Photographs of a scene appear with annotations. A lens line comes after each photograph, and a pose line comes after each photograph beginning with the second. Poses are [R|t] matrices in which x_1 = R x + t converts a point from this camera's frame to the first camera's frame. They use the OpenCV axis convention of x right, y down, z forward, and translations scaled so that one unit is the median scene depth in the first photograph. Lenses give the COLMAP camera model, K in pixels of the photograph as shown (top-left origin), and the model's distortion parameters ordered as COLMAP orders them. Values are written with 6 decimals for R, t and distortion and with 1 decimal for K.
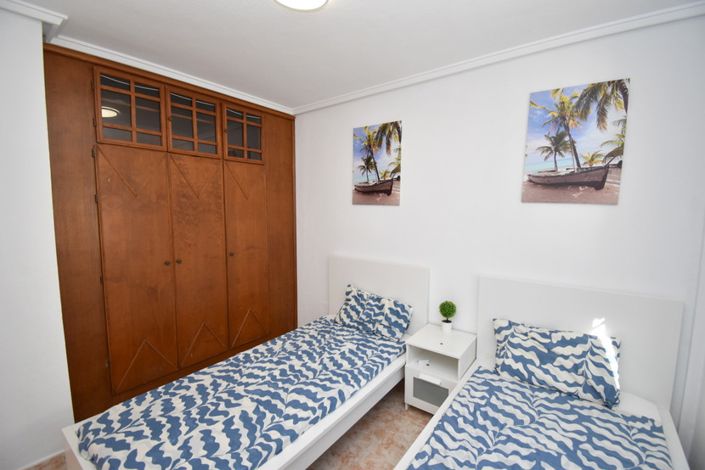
lens RADIAL K [[308.5, 0, 354.7], [0, 308.5, 236.0], [0, 0, 1]] dist [0.017590, -0.023671]
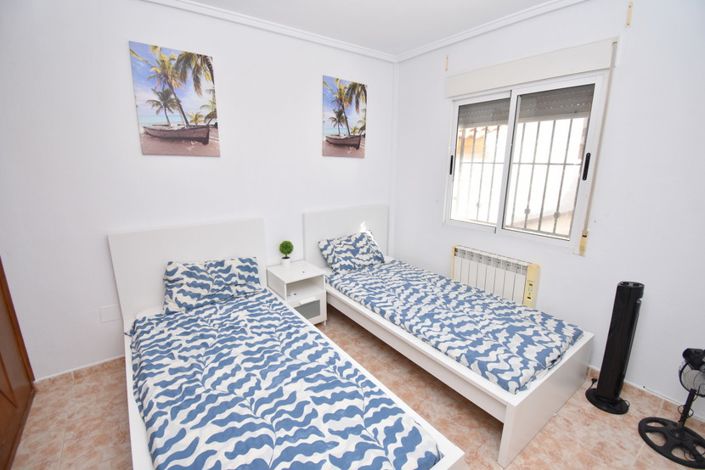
lens RADIAL K [[308.5, 0, 354.7], [0, 308.5, 236.0], [0, 0, 1]] dist [0.017590, -0.023671]
pose [[0.276194, -0.224049, 0.934622, -0.839992], [0.090738, 0.974184, 0.206718, -0.031428], [-0.956809, 0.027711, 0.289394, 0.473047]]
